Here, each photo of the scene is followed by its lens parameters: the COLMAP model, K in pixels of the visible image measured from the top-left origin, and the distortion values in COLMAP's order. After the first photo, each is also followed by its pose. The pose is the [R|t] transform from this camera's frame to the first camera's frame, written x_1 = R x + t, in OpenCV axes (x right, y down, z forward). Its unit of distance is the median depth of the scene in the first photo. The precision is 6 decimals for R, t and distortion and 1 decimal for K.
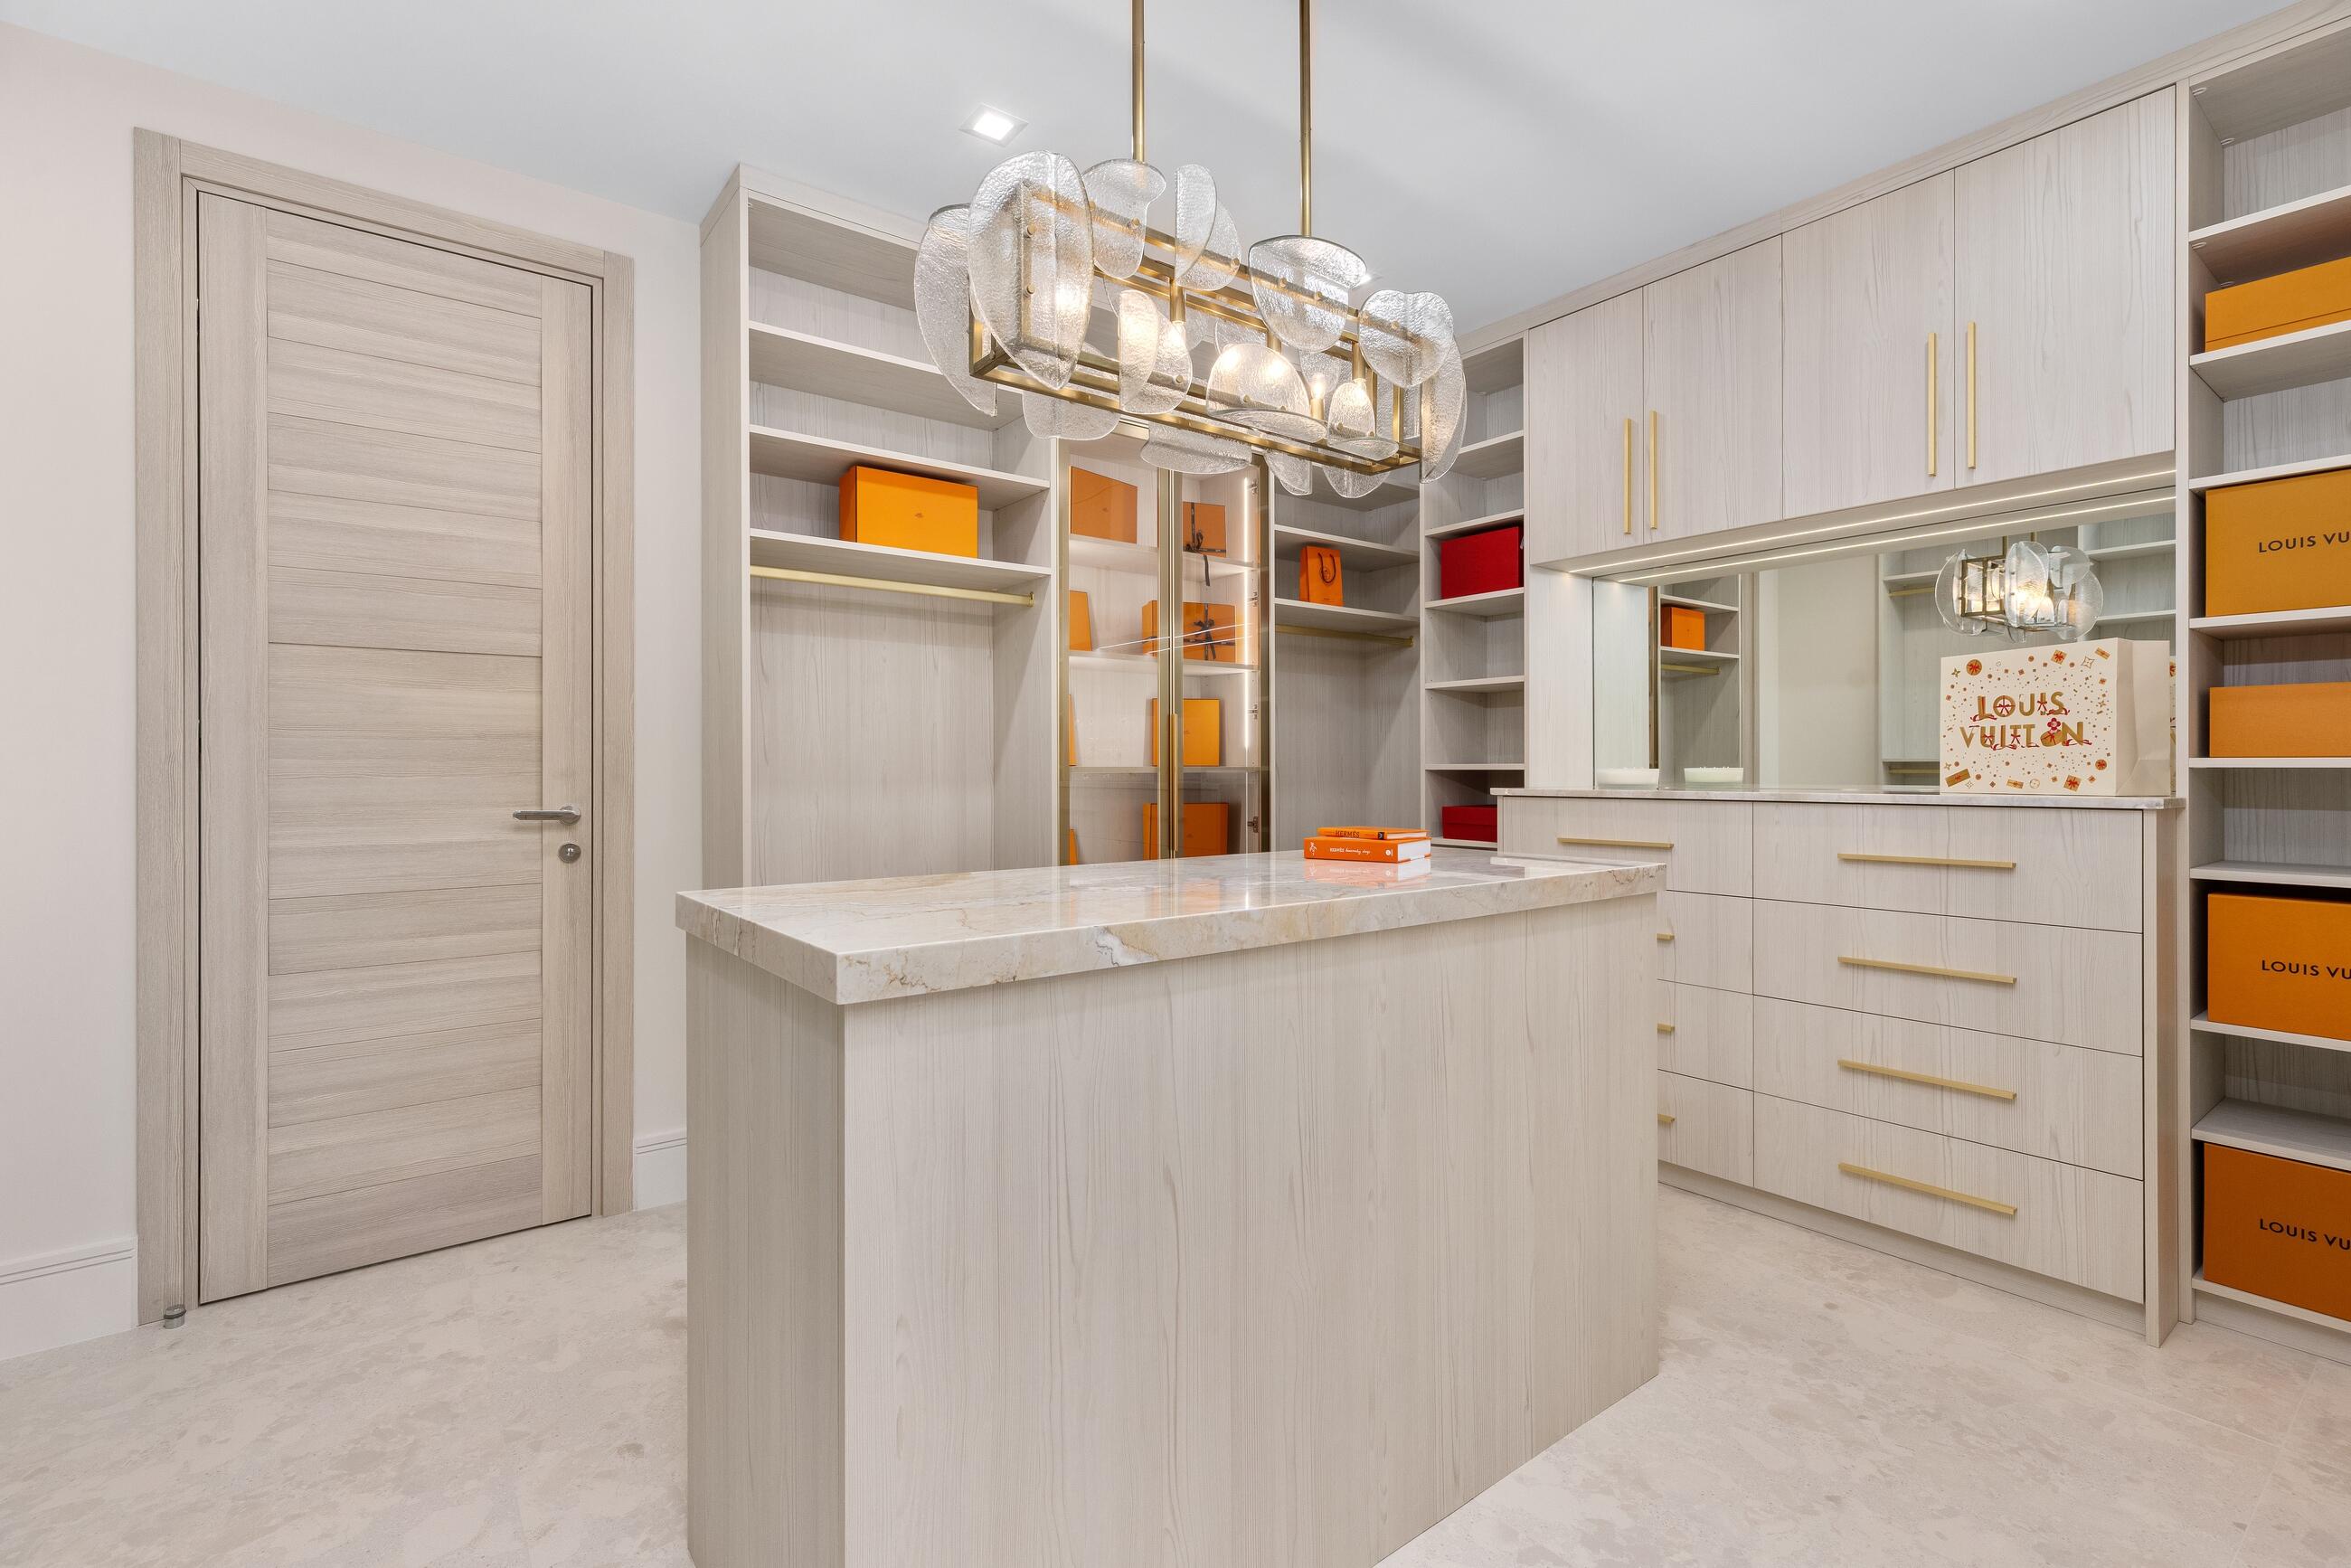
lens RADIAL K [[1069.7, 0, 1190.2], [0, 1069.7, 770.6], [0, 0, 1]] dist [-0.002291, -0.000280]
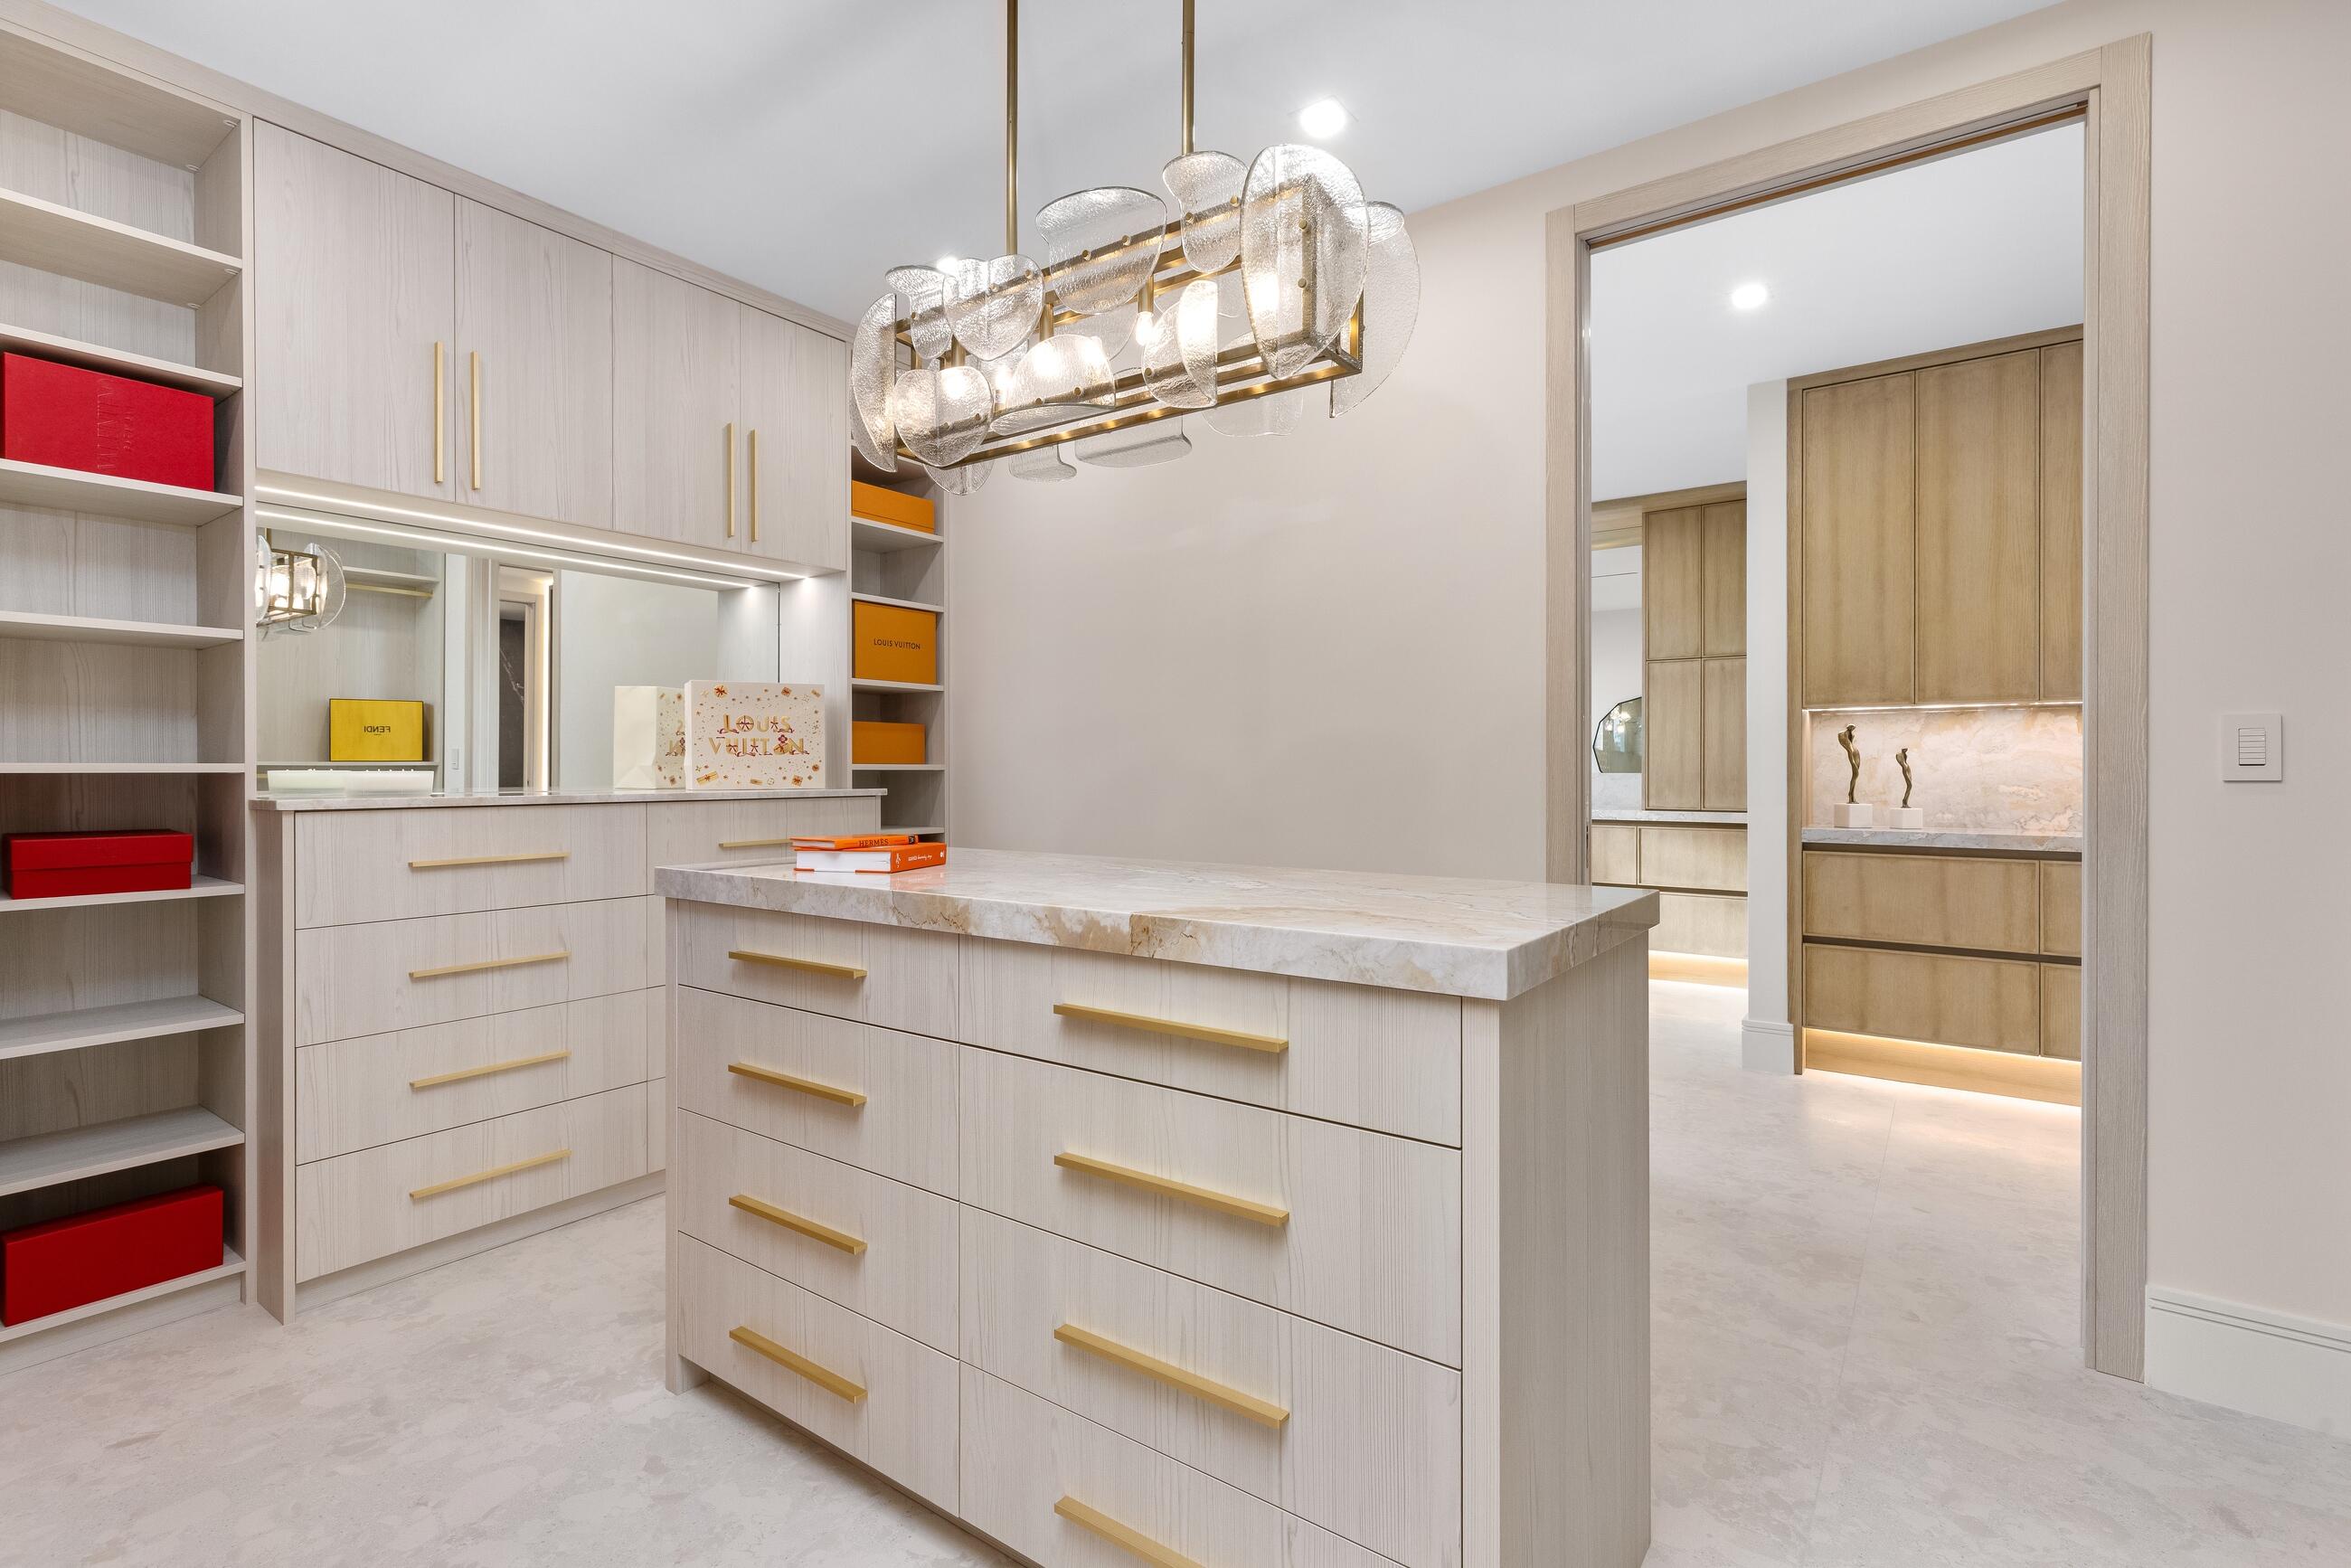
lens RADIAL K [[1069.7, 0, 1194.8], [0, 1069.7, 775.4], [0, 0, 1]] dist [-0.002291, -0.000280]
pose [[-0.274761, -0.002381, 0.961509, -0.670452], [0.006026, 0.999973, 0.004198, 0.001481], [-0.961494, 0.006947, -0.274740, 0.828932]]
